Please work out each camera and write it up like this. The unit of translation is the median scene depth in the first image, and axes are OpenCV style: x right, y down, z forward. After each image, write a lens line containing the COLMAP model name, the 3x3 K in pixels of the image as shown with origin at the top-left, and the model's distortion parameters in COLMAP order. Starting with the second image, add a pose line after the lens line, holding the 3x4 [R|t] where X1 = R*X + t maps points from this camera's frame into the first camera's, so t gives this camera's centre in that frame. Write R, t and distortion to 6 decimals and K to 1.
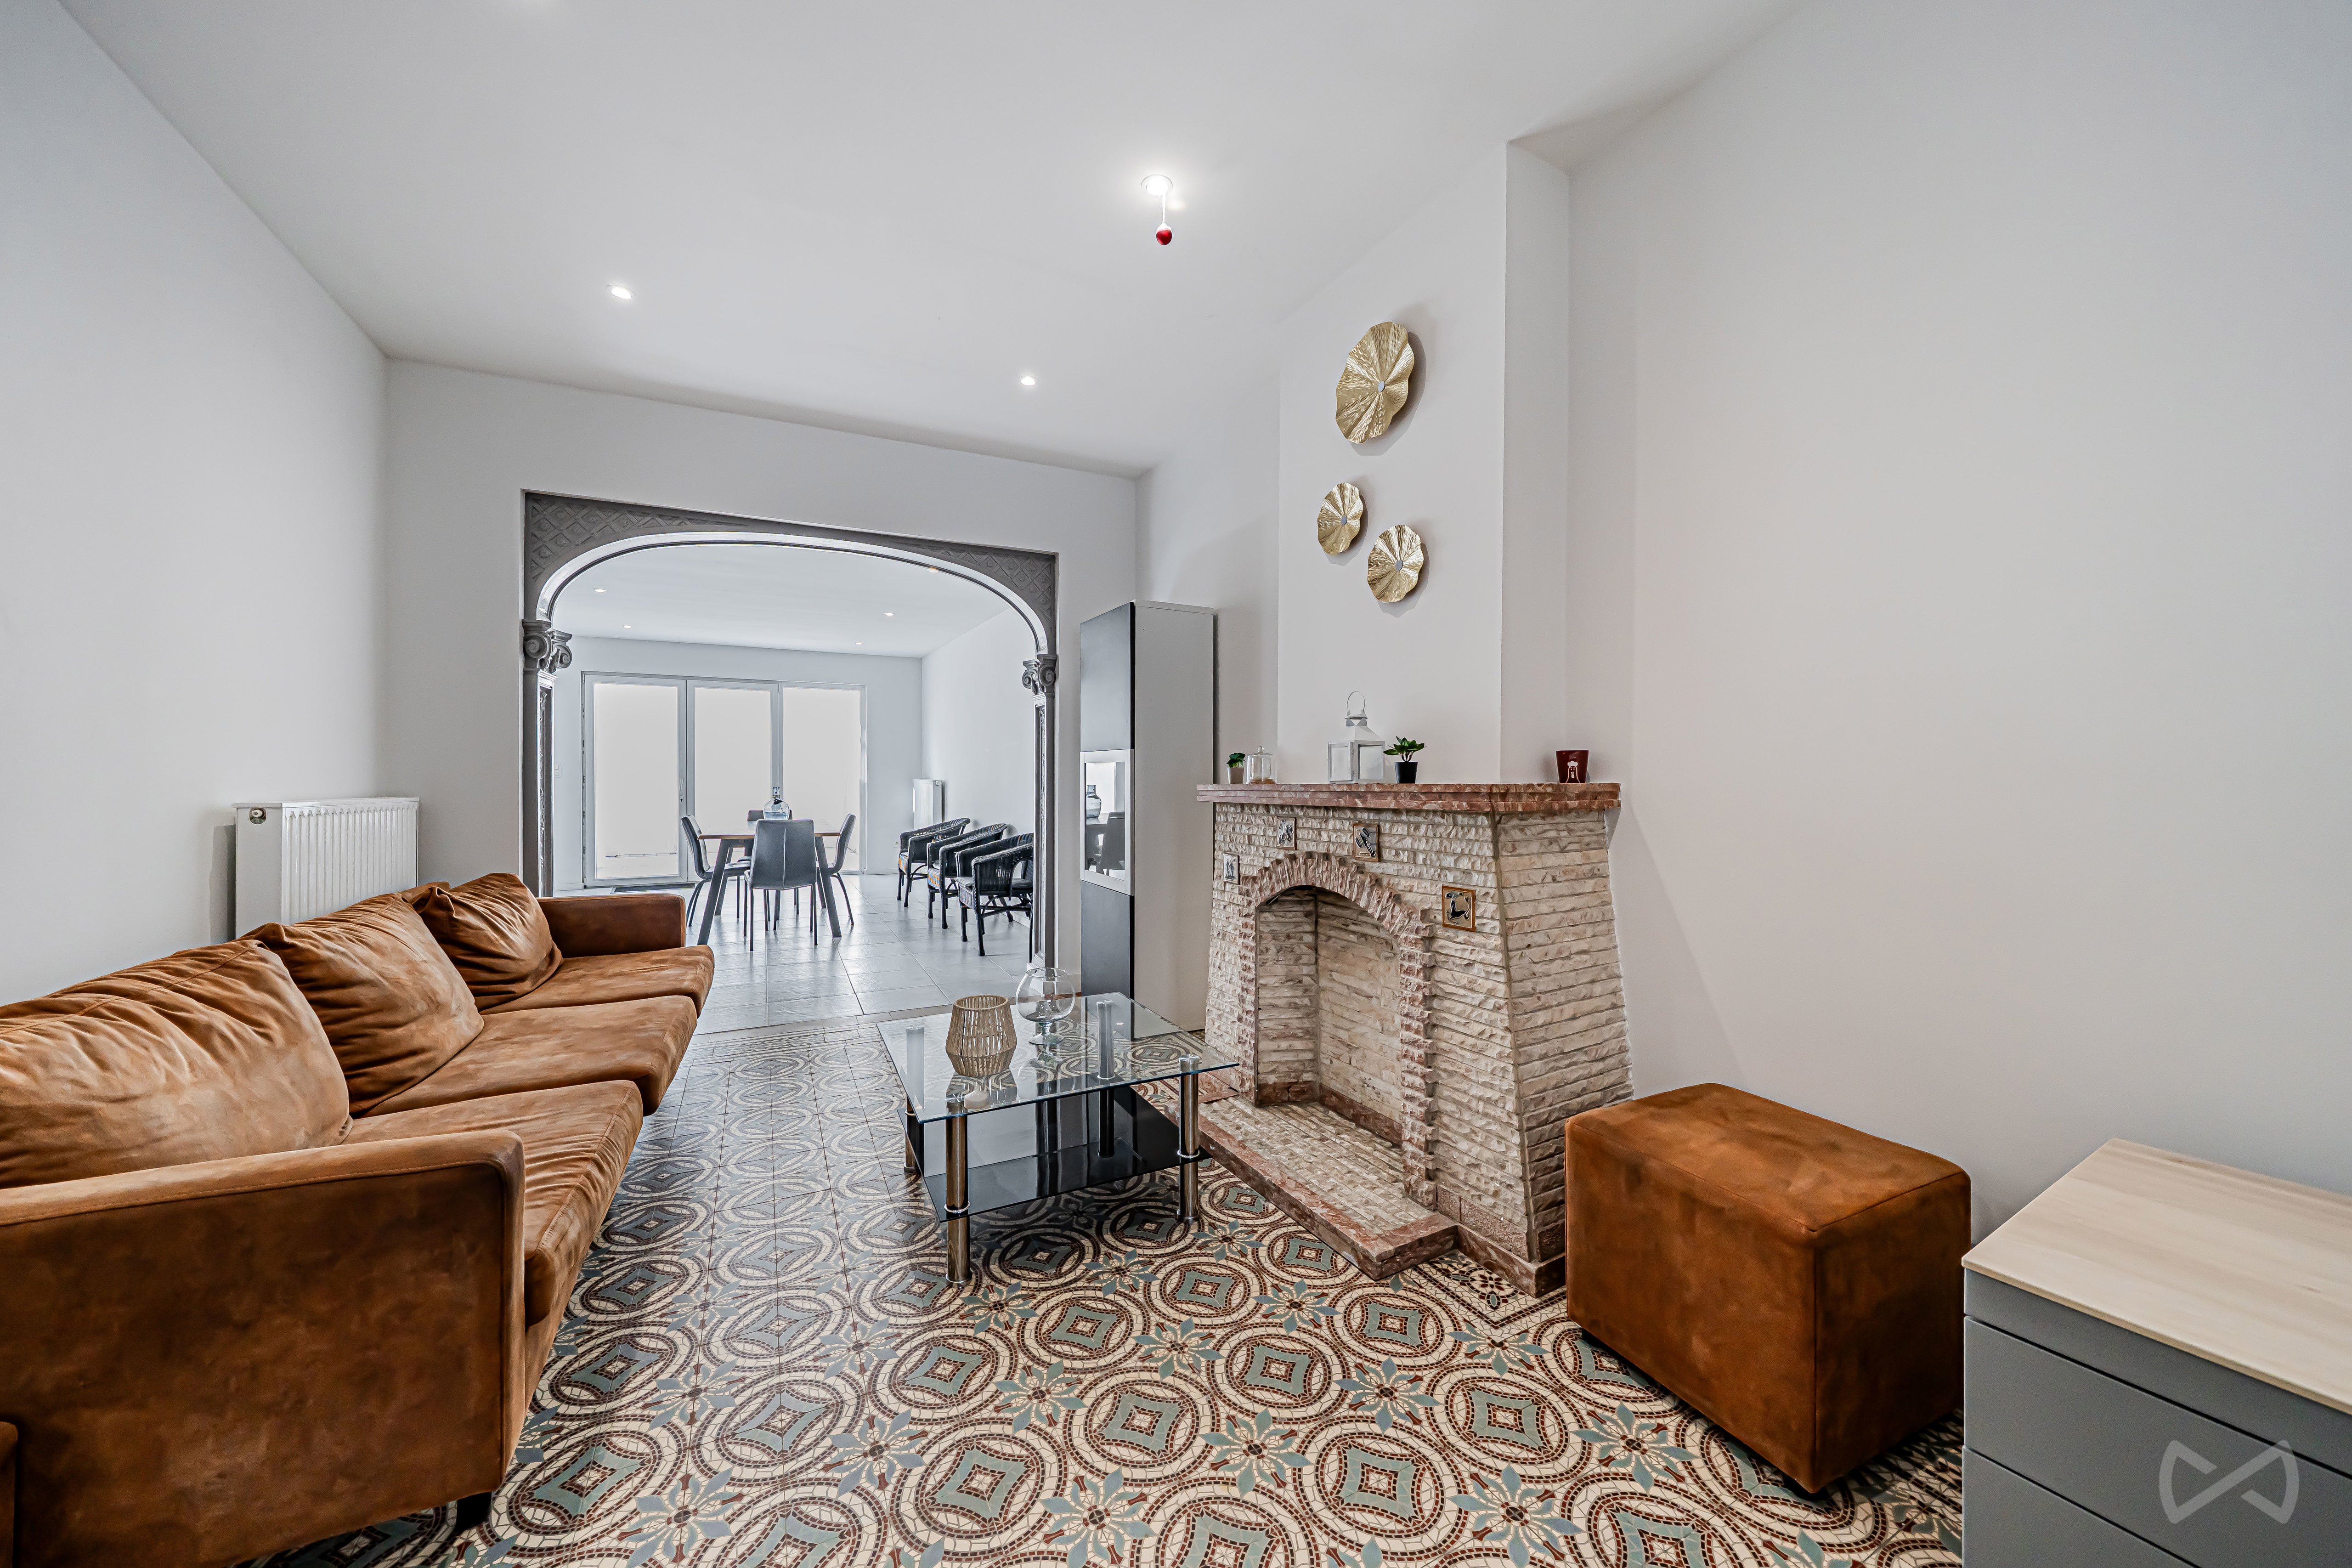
lens RADIAL K [[815.3, 0, 1147.4], [0, 815.3, 780.3], [0, 0, 1]] dist [-0.001568, 0.000131]
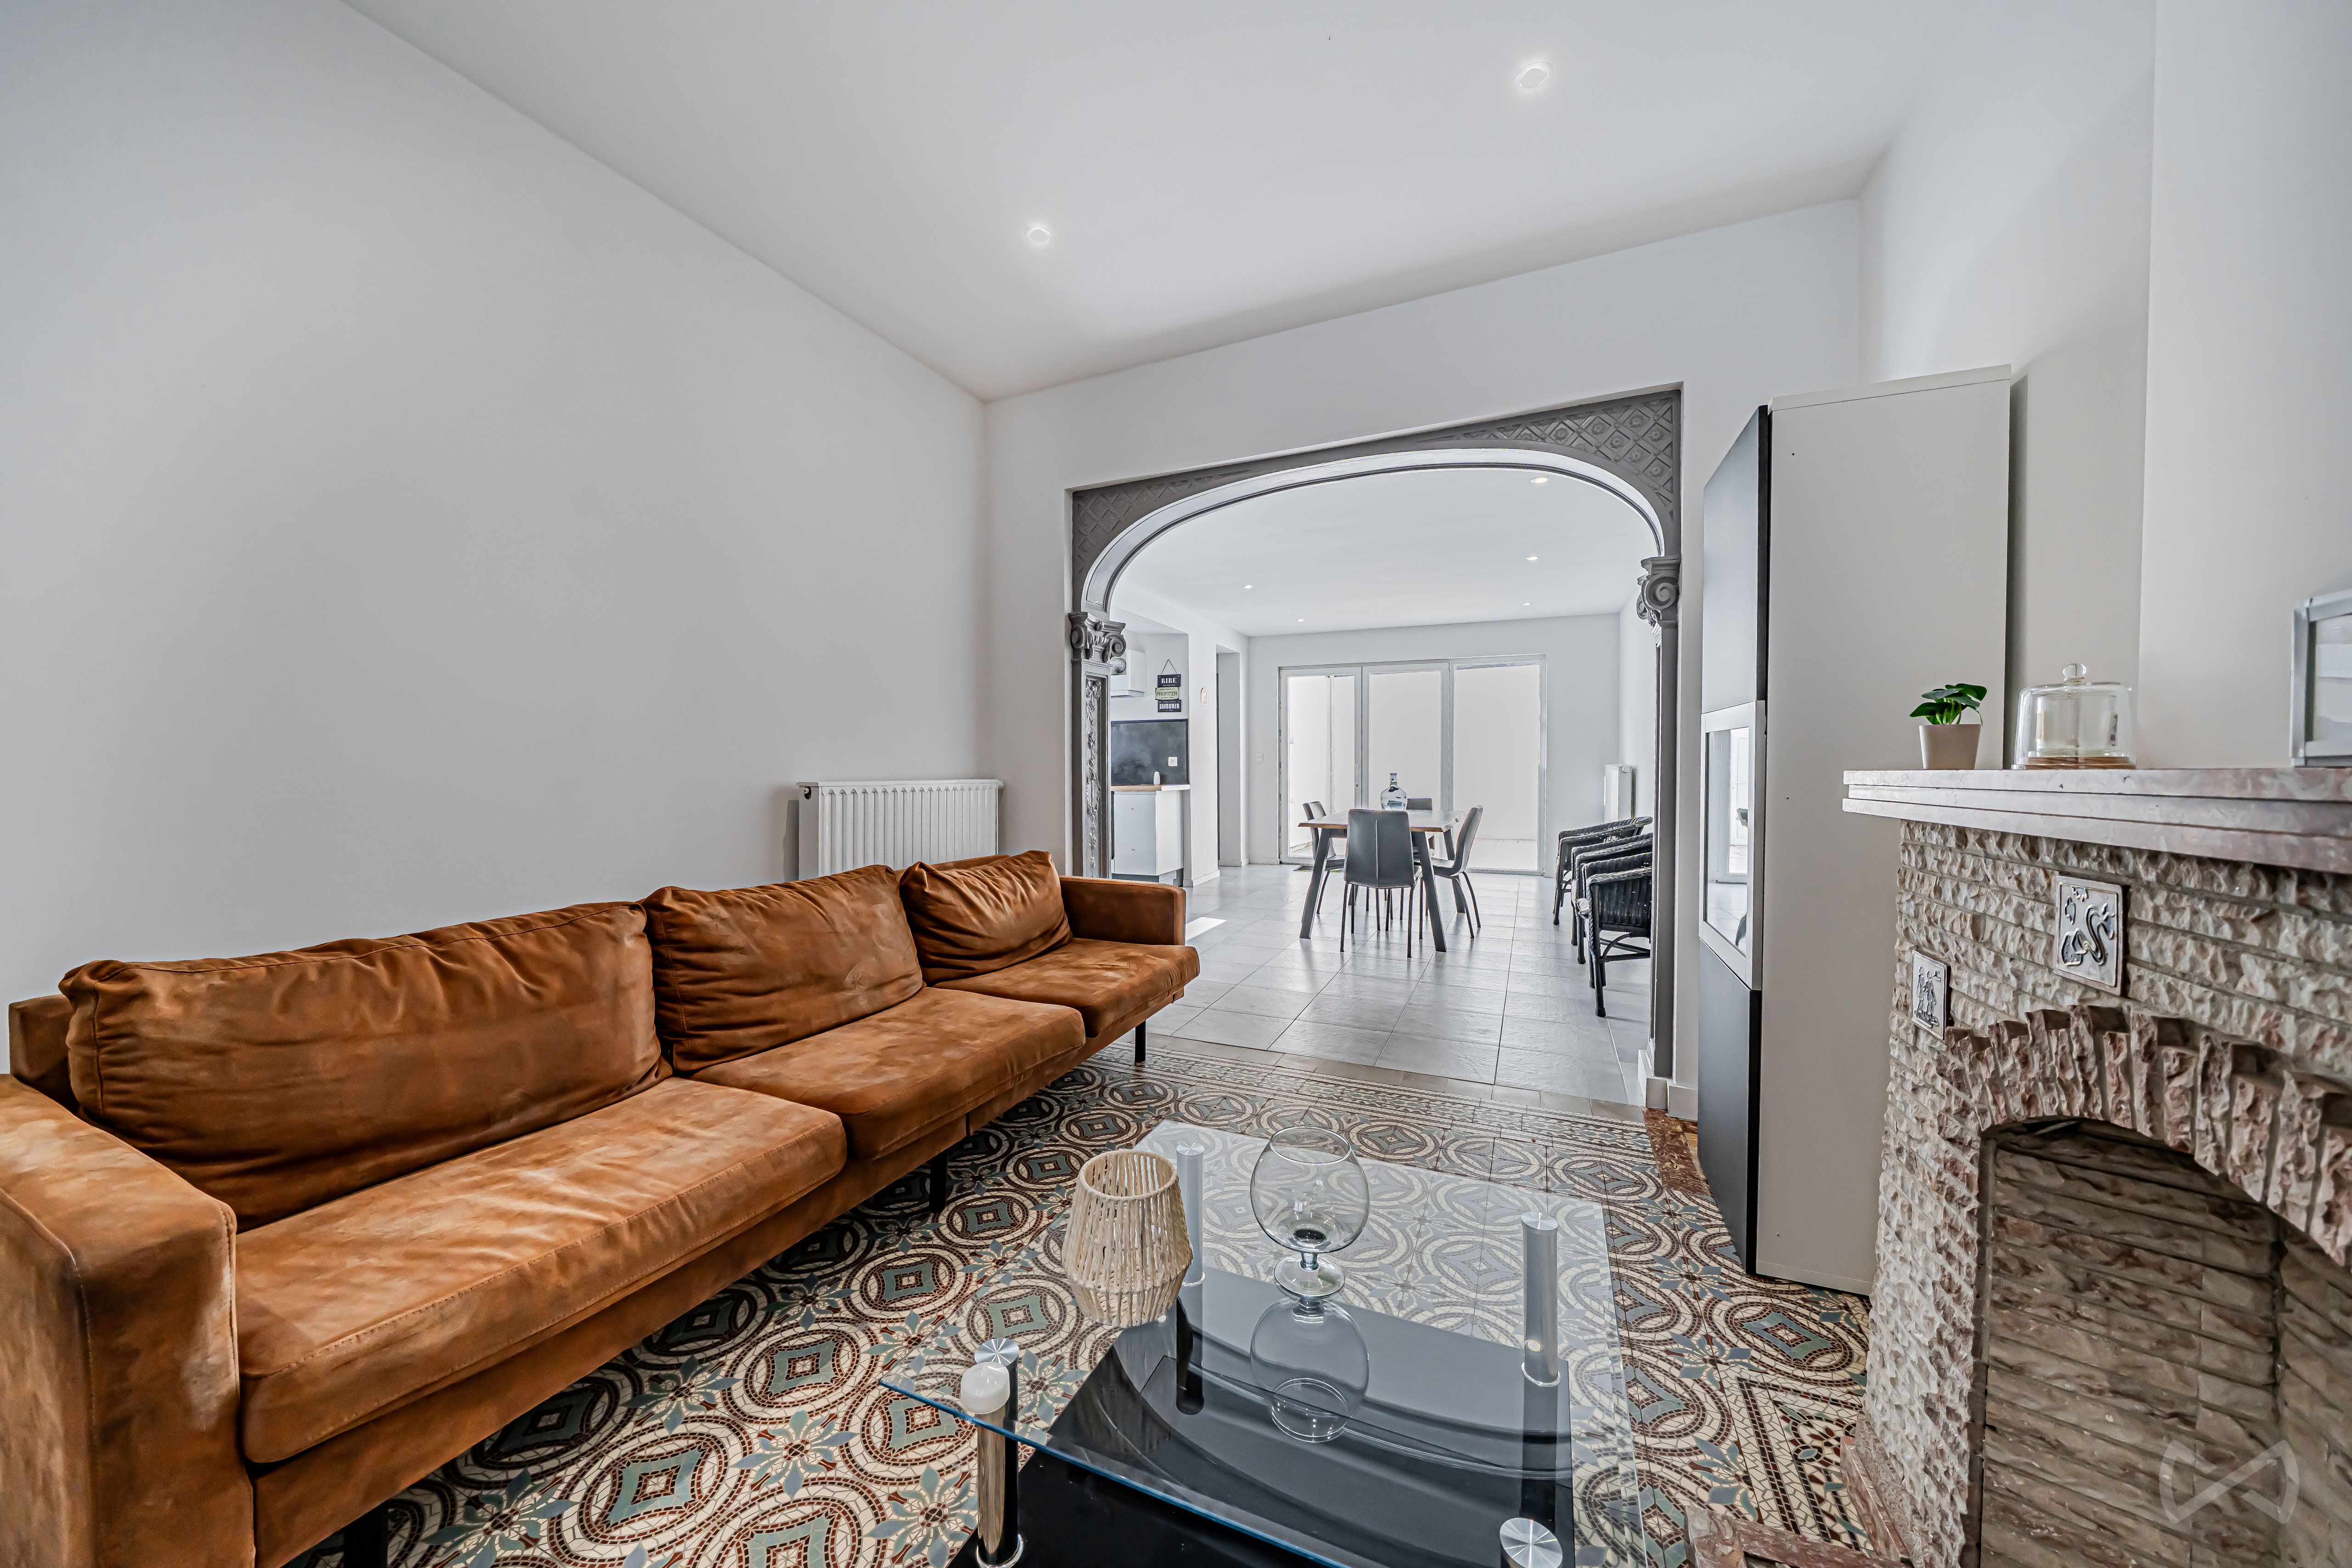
lens RADIAL K [[816.5, 0, 1176.0], [0, 816.5, 784.0], [0, 0, 1]] dist [-0.003111, -0.000299]
pose [[0.648977, 0.017164, -0.760614, 0.128593], [-0.001567, 0.999774, 0.021224, 0.002427], [0.760806, -0.012582, 0.648857, 0.393004]]
